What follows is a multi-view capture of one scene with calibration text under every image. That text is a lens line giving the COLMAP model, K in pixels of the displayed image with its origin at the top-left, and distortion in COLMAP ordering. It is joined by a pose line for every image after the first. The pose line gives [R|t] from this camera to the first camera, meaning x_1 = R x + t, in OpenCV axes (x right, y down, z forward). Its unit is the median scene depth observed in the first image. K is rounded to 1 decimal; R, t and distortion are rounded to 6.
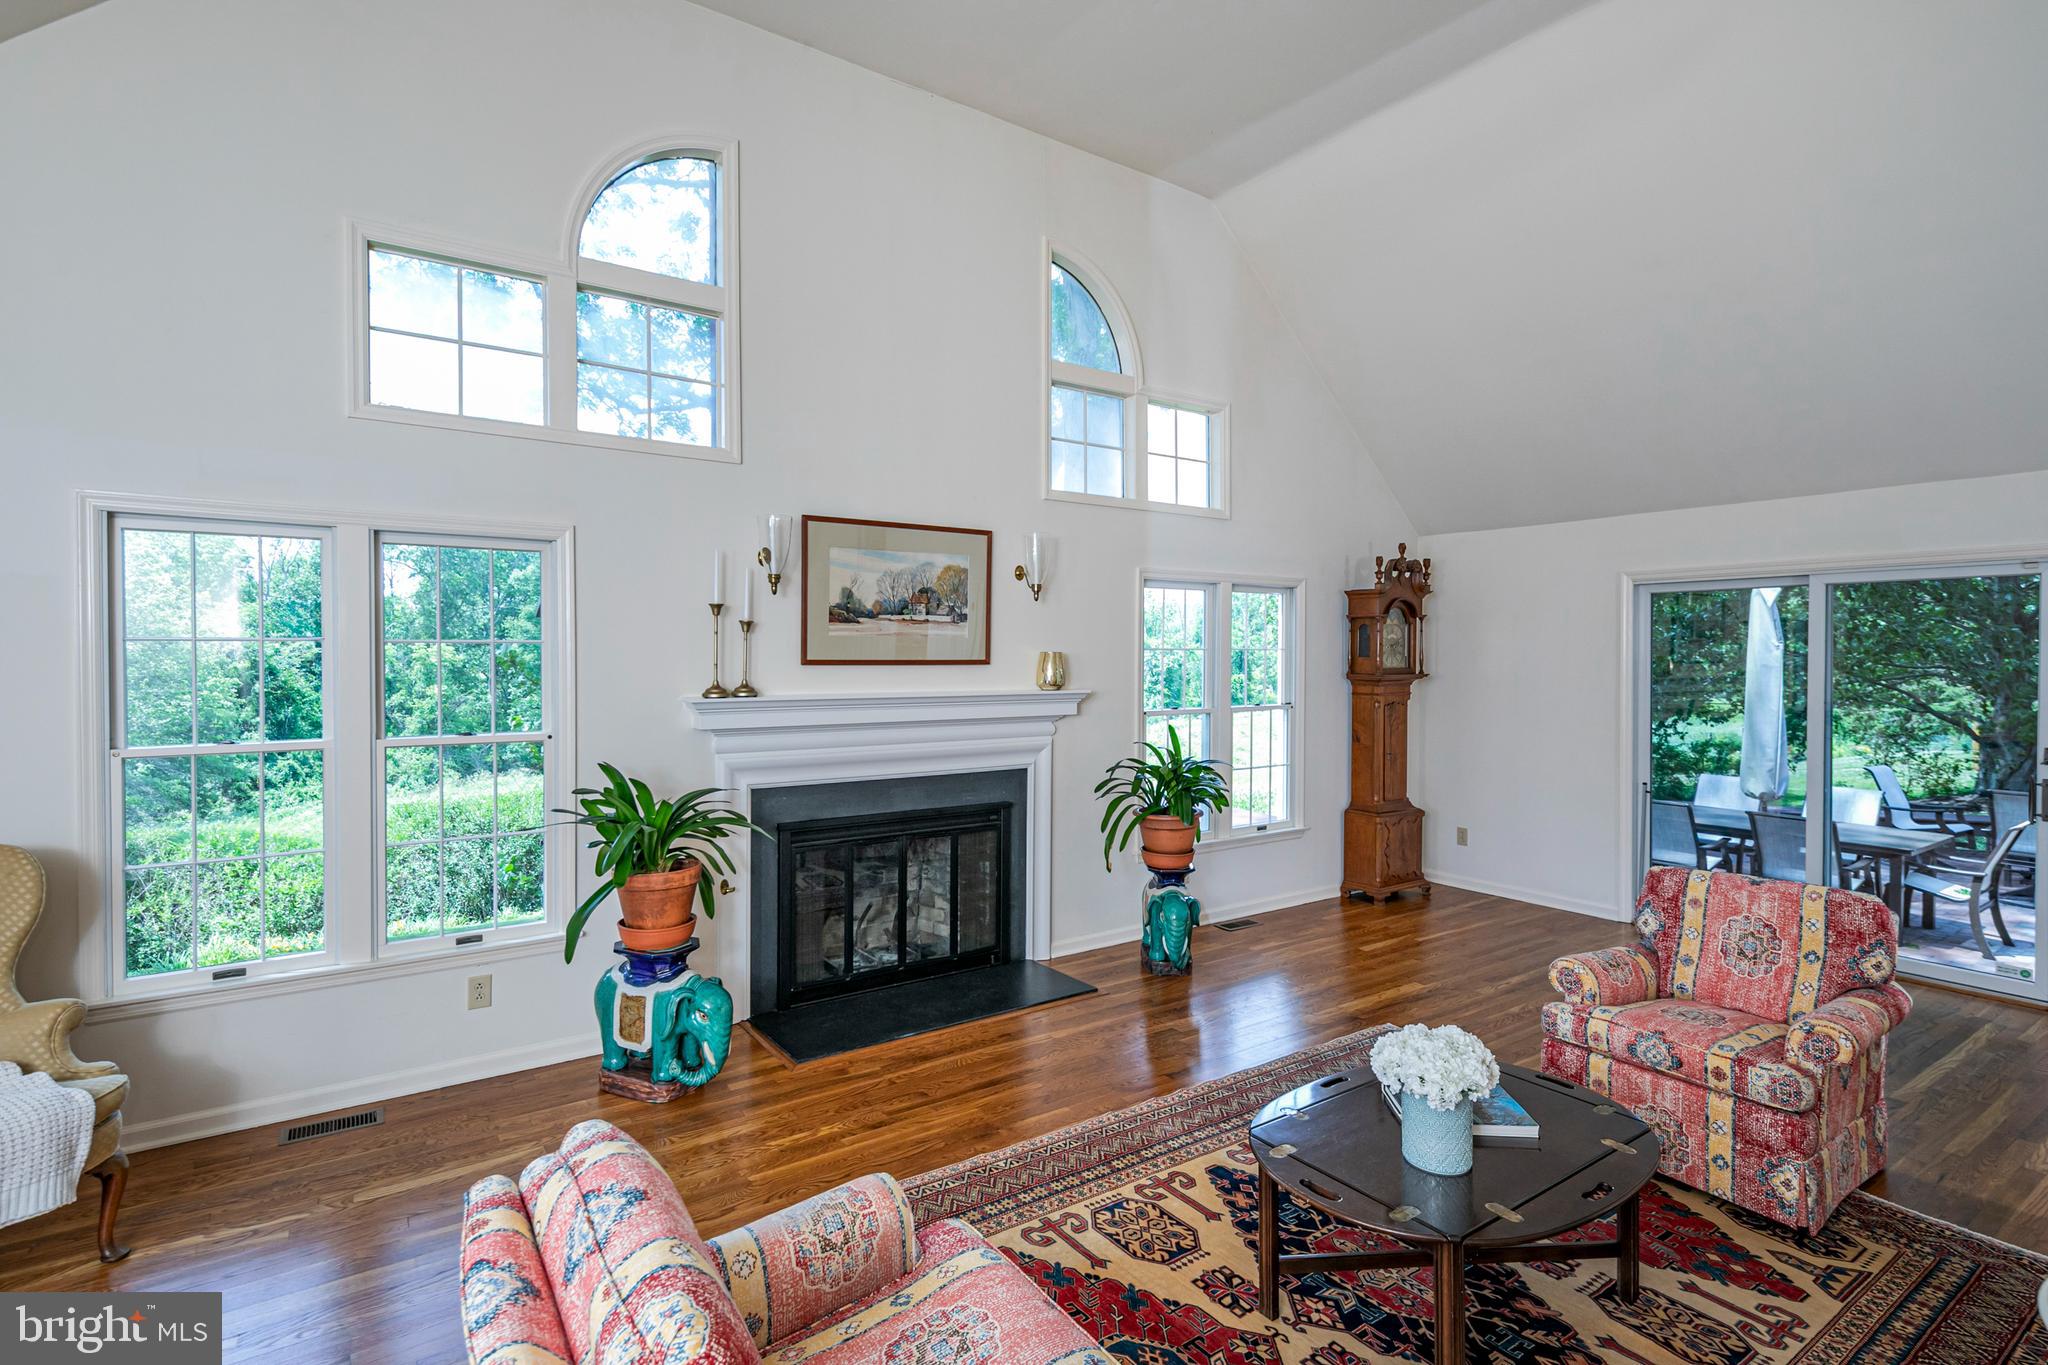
lens RADIAL K [[984.0, 0, 1026.7], [0, 984.0, 680.2], [0, 0, 1]] dist [0.020642, -0.001407]
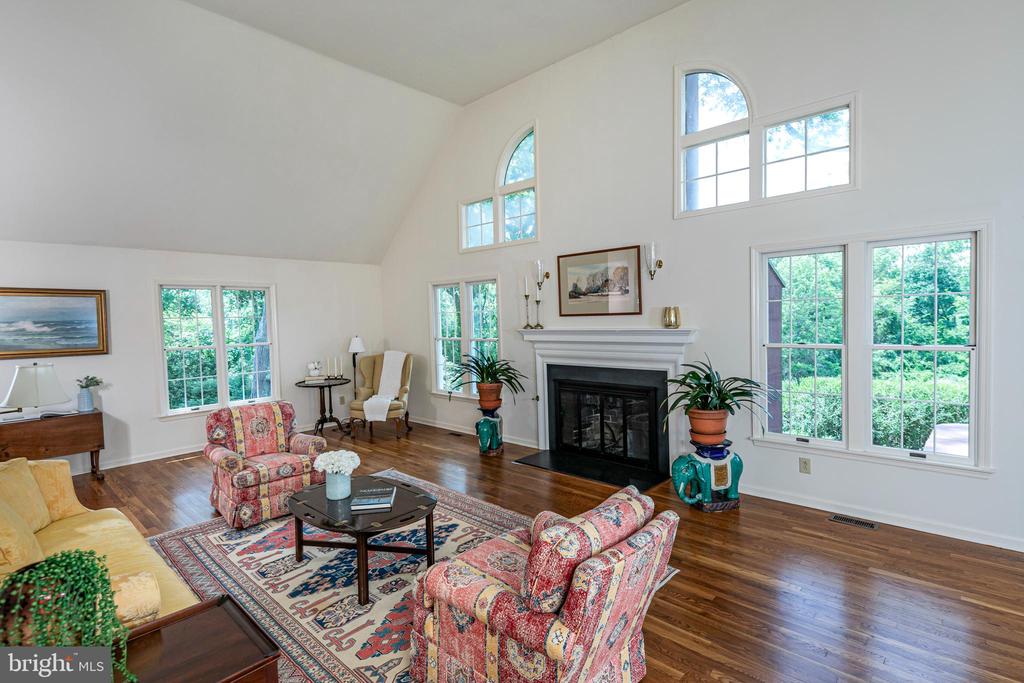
lens RADIAL K [[492.0, 0, 513.3], [0, 492.0, 340.9], [0, 0, 1]] dist [0.020642, -0.001407]
pose [[0.216153, 0.041174, -0.975491, 0.891259], [0.004537, 0.999057, 0.043174, -0.007144], [0.976349, -0.013758, 0.215763, 0.564715]]
